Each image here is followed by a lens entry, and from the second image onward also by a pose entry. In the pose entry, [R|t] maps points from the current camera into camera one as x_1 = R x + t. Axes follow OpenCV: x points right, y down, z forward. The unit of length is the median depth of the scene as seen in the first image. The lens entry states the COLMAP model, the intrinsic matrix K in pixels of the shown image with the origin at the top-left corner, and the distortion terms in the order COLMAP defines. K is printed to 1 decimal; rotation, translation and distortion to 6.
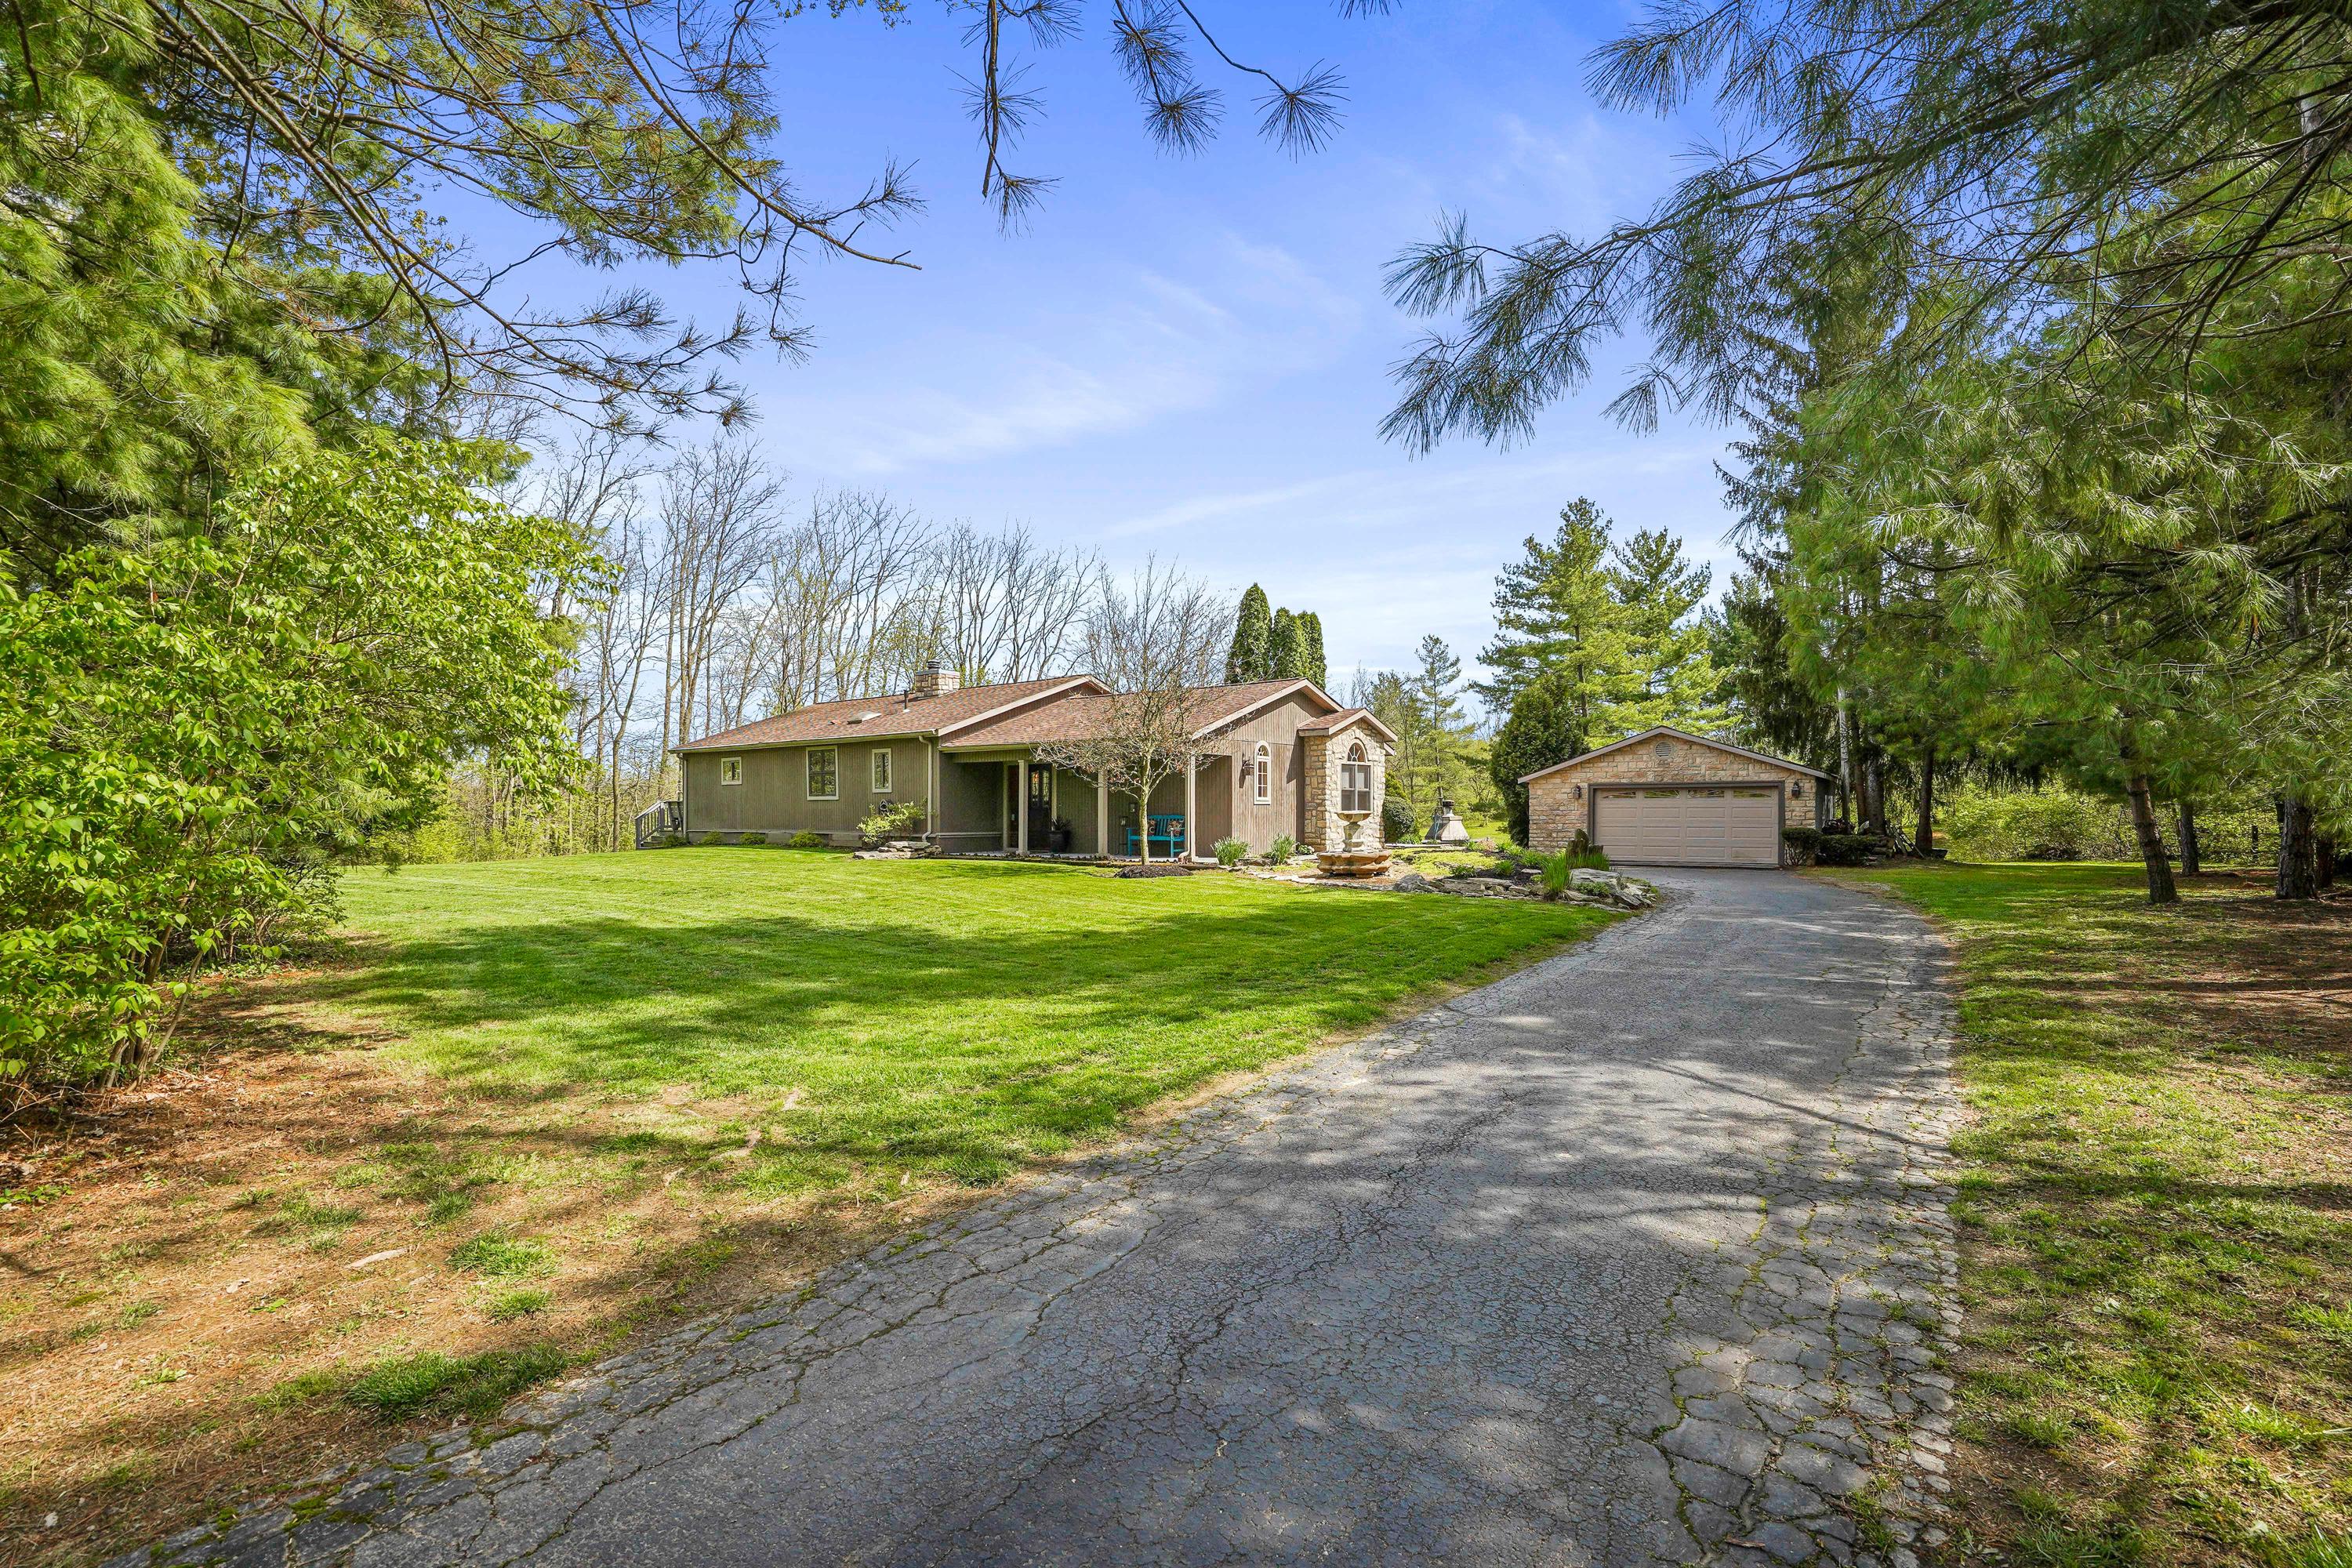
lens RADIAL K [[1084.8, 0, 1176.0], [0, 1084.8, 784.0], [0, 0, 1]] dist [-0.049634, 0.008128]
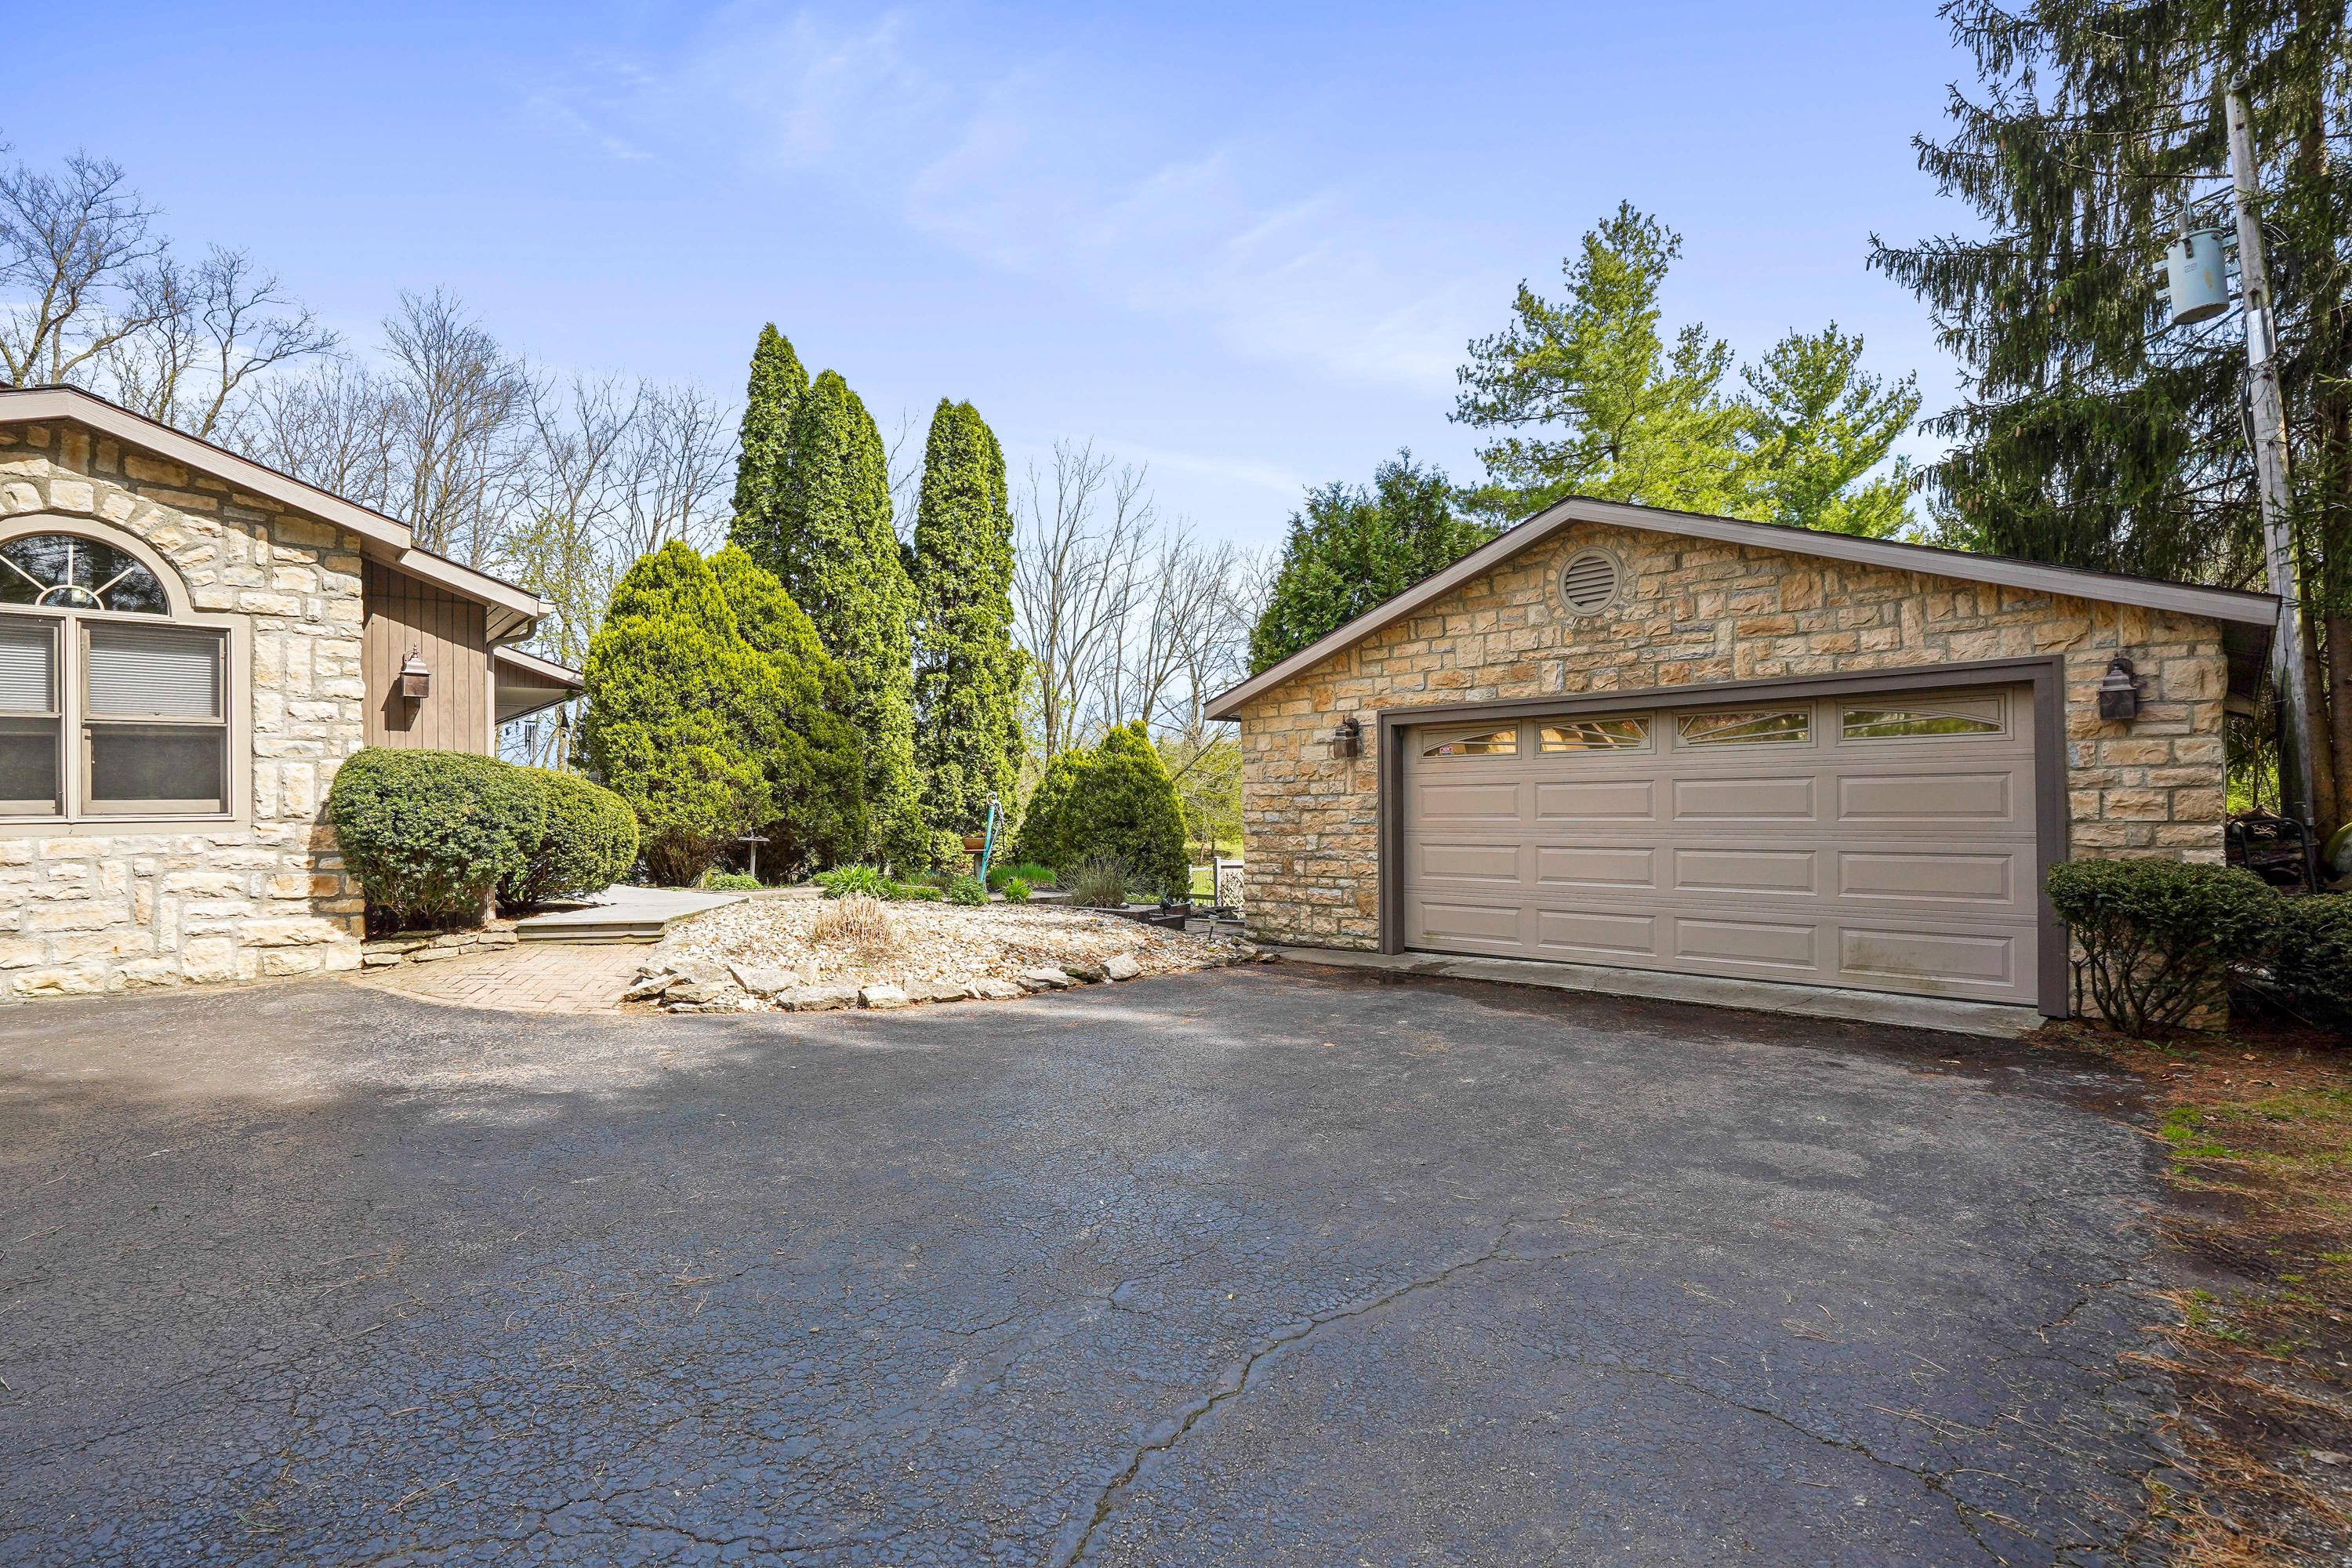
lens RADIAL K [[1084.8, 0, 1176.0], [0, 1084.8, 784.0], [0, 0, 1]] dist [-0.049634, 0.008128]
pose [[0.982725, -0.010747, -0.184761, 0.400550], [0.010927, 0.999940, -0.000044, 0.021556], [0.184750, -0.001976, 0.982783, 0.702369]]
